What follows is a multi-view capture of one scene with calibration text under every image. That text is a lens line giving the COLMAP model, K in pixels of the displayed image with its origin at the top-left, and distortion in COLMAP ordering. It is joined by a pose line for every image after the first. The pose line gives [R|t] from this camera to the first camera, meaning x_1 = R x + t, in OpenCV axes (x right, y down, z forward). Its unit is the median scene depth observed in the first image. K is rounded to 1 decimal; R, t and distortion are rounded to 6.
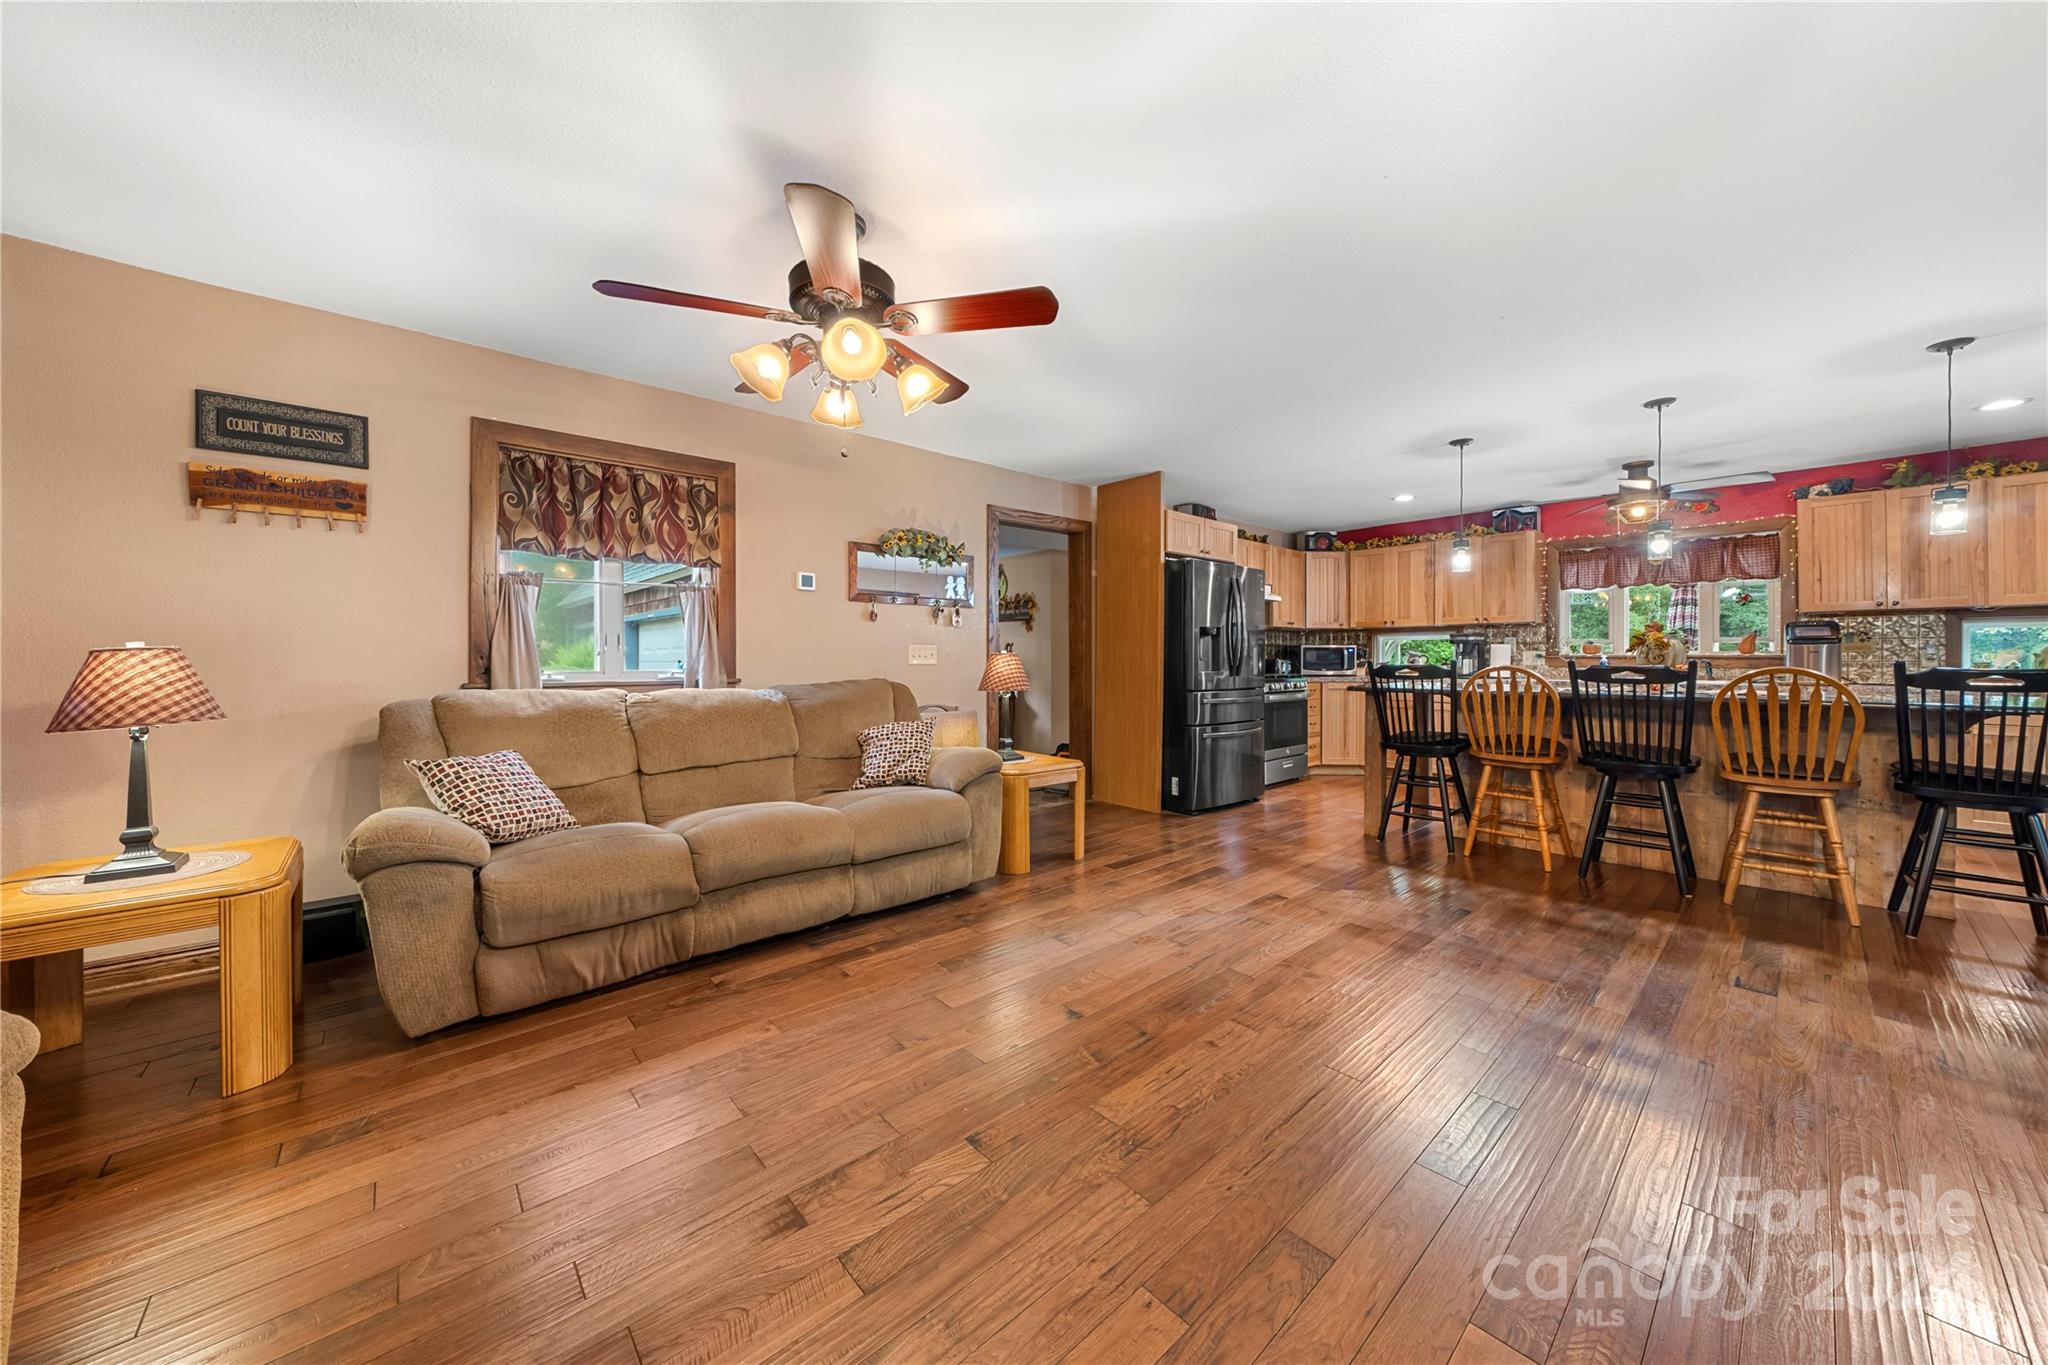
lens RADIAL K [[700.3, 0, 1025.6], [0, 700.3, 659.8], [0, 0, 1]] dist [-0.007181, -0.000153]
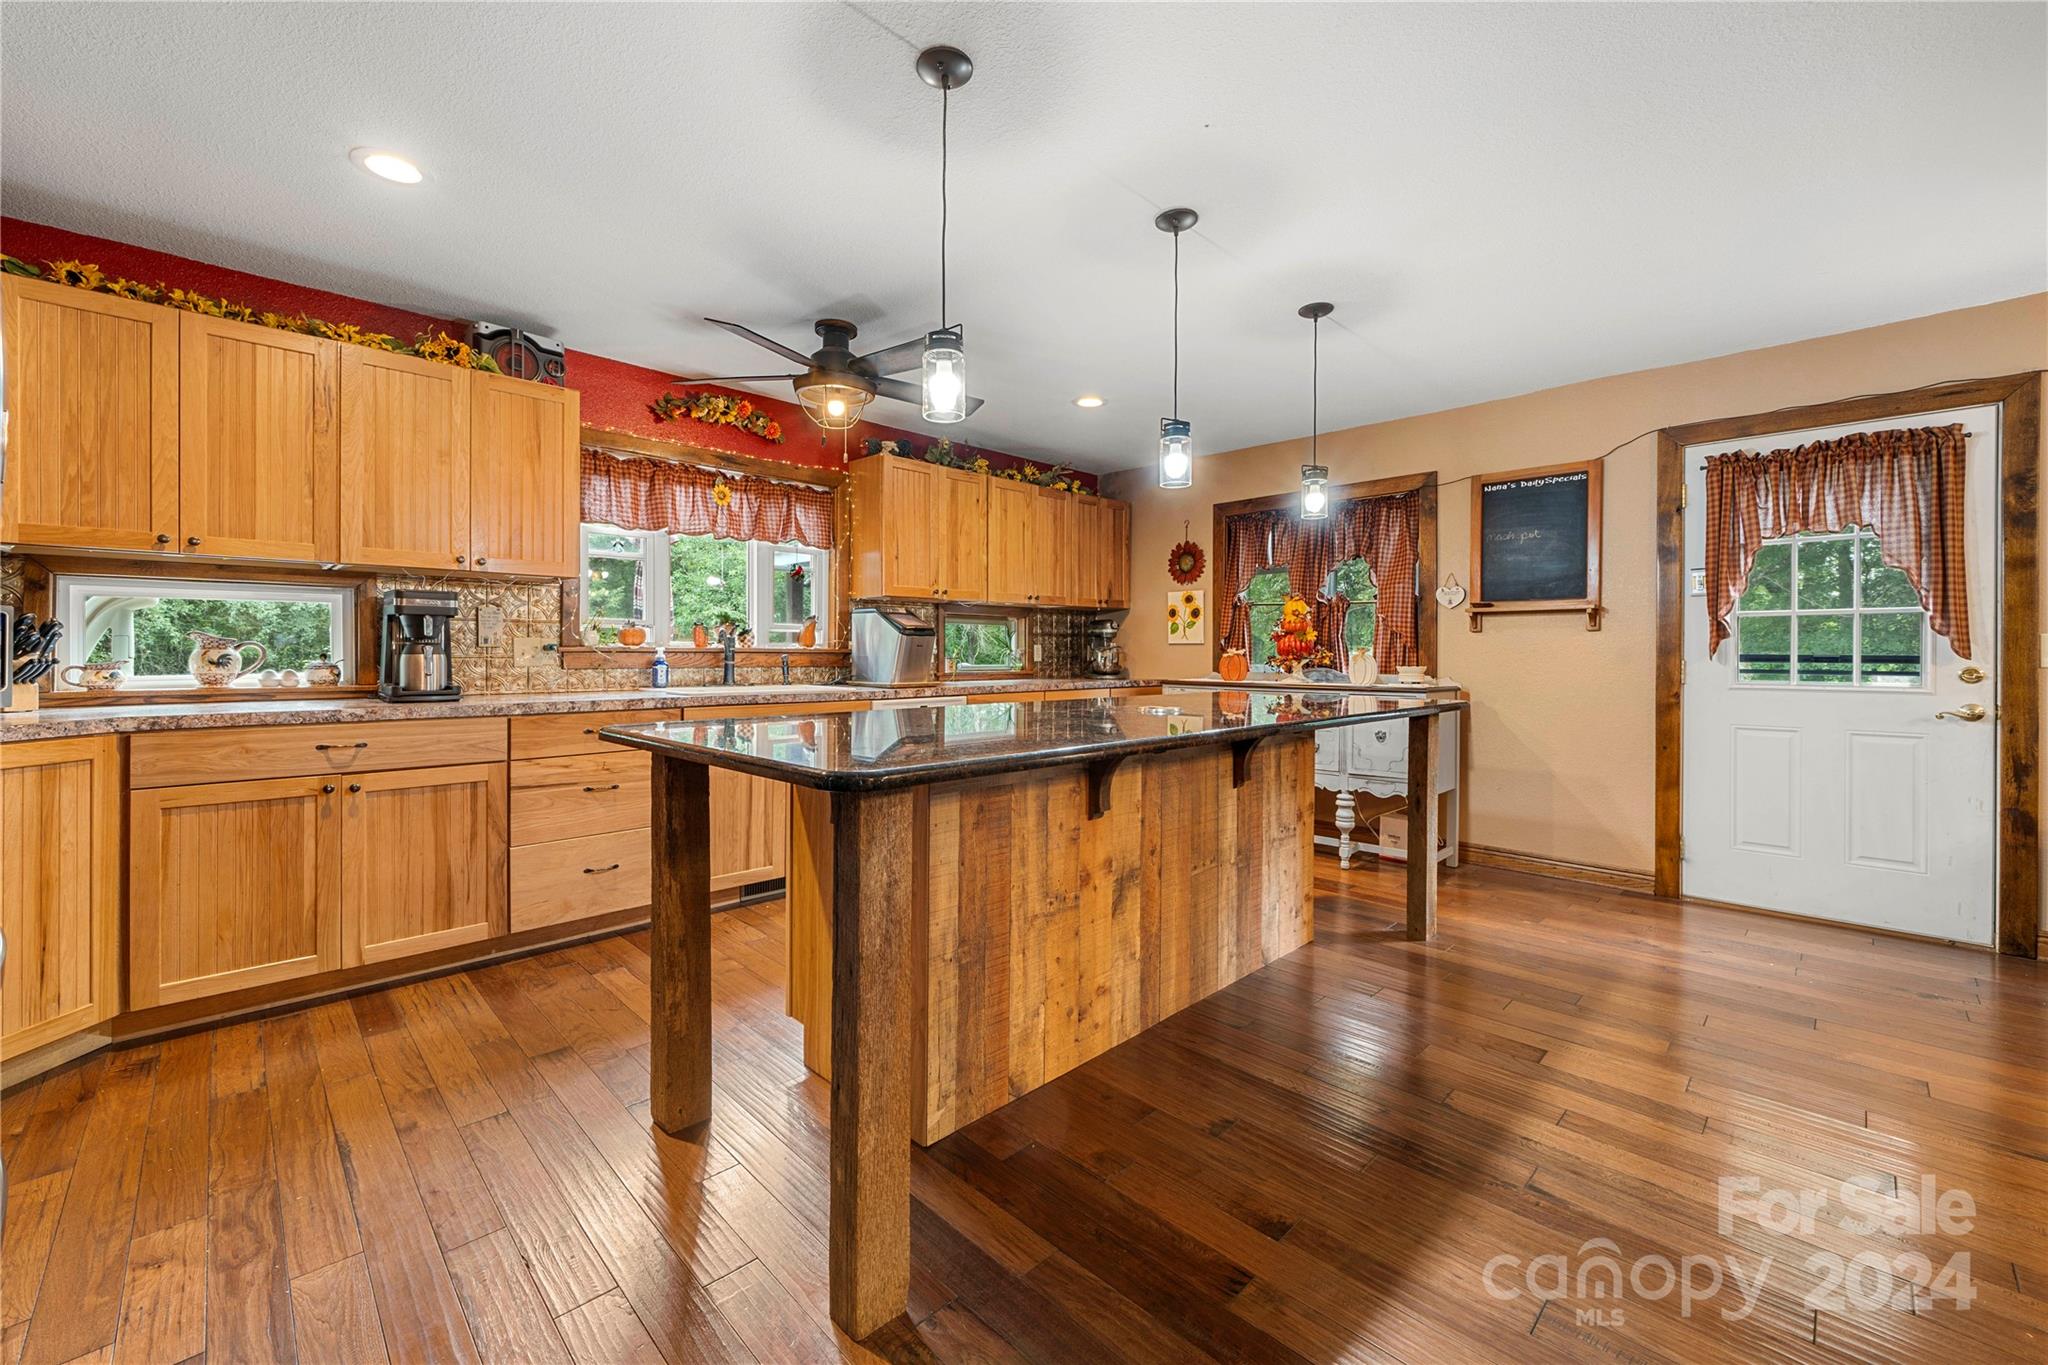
lens RADIAL K [[827.0, 0, 1021.5], [0, 827.0, 656.1], [0, 0, 1]] dist [-0.000336, -0.000037]
pose [[-0.053440, -0.001423, 0.998570, 0.237354], [0.001489, 0.999998, 0.001504, -0.000055], [-0.998570, 0.001567, -0.053438, 1.273233]]
